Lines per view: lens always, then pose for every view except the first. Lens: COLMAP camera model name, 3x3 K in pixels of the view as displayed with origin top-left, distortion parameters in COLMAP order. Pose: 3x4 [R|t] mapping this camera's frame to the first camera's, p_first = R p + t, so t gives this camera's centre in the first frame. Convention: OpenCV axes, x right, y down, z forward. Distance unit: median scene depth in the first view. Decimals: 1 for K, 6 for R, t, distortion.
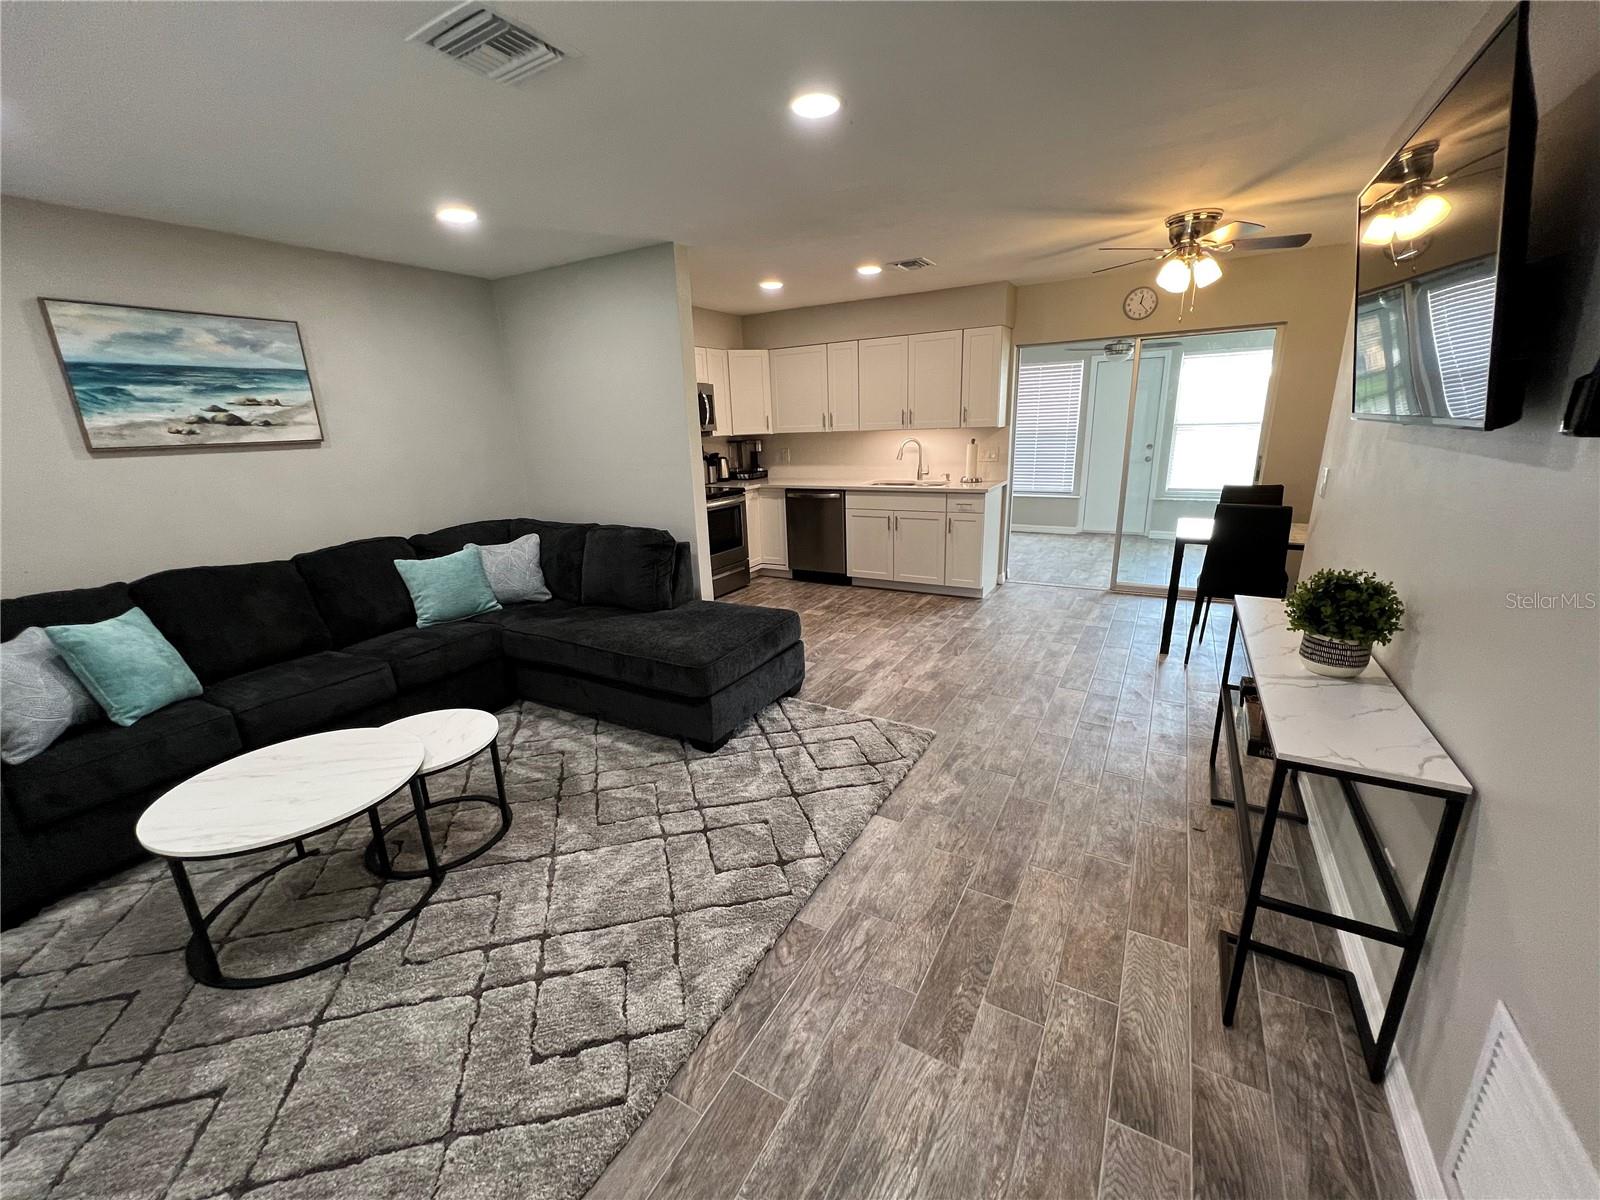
lens RADIAL K [[639.3, 0, 802.2], [0, 639.3, 605.8], [0, 0, 1]] dist [0.000671, 0.000005]
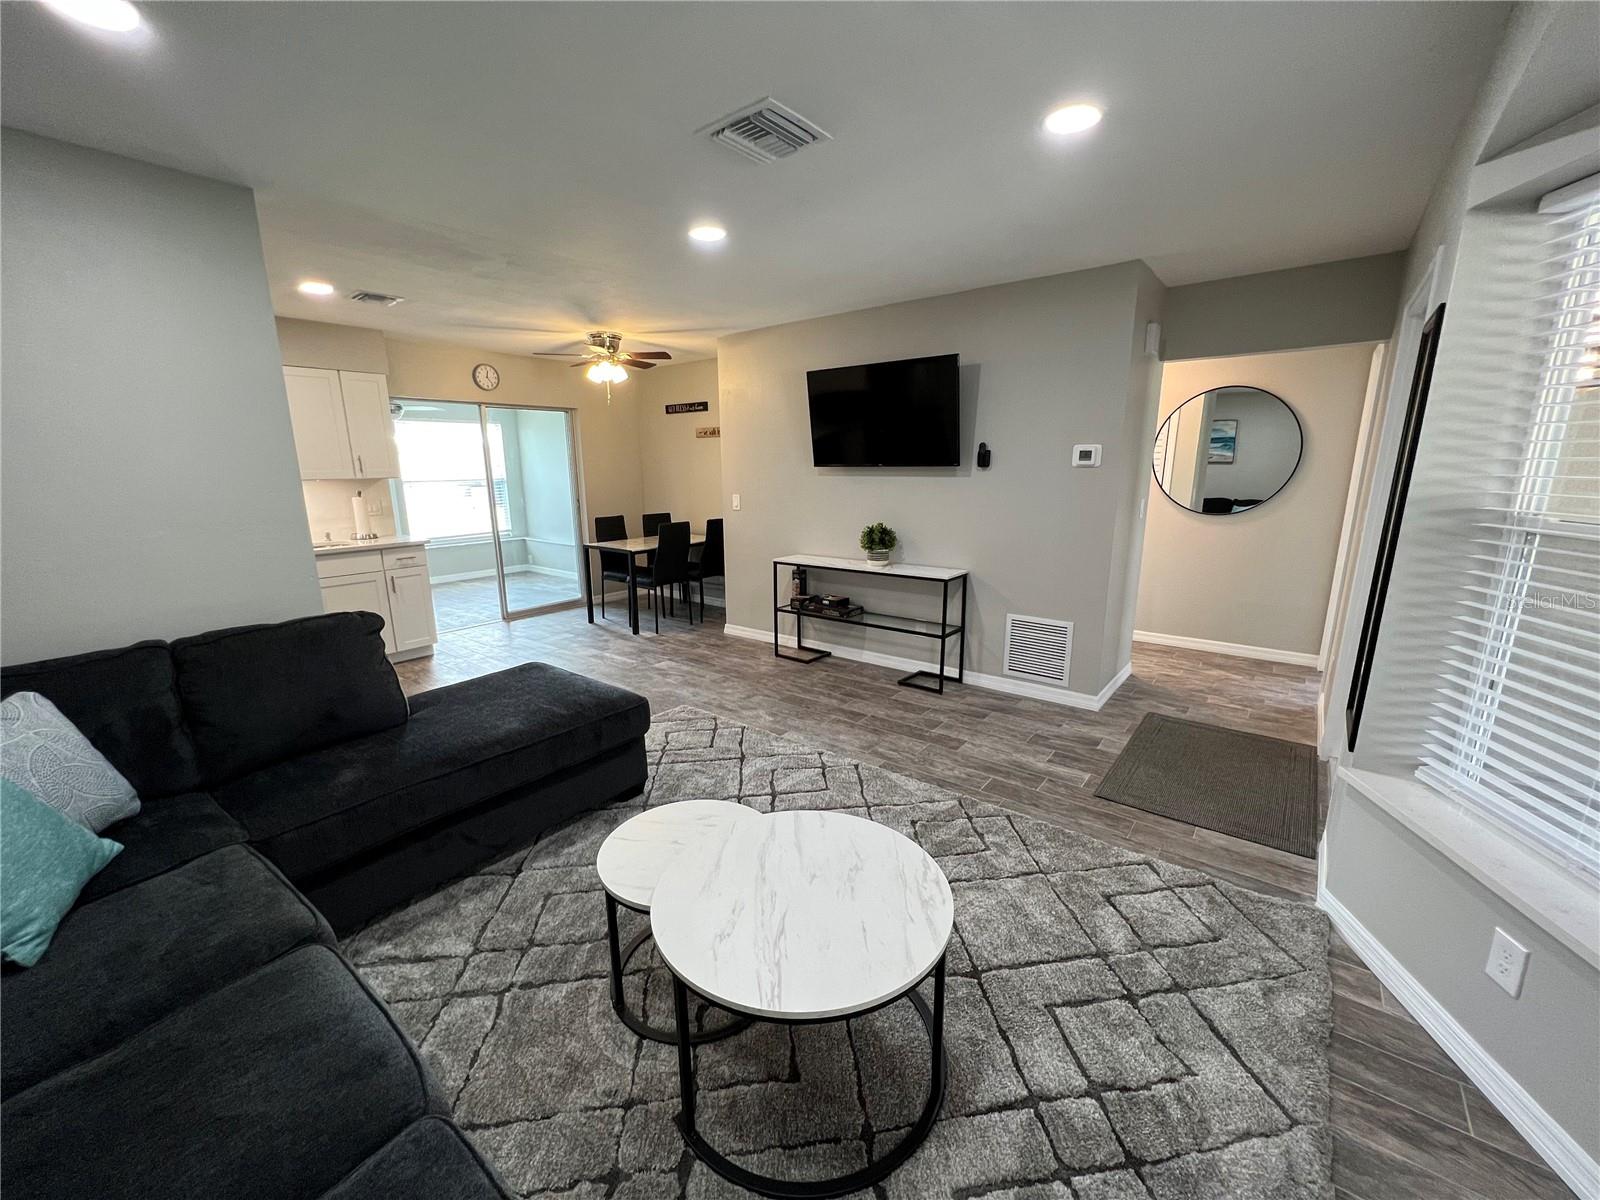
lens RADIAL K [[639.2, 0, 800.0], [0, 639.2, 600.0], [0, 0, 1]] dist [0.000805, 0.000228]
pose [[0.146222, -0.176417, 0.973394, -0.957106], [0.281738, 0.950648, 0.129972, -0.102272], [-0.948284, 0.255238, 0.188709, 0.498308]]
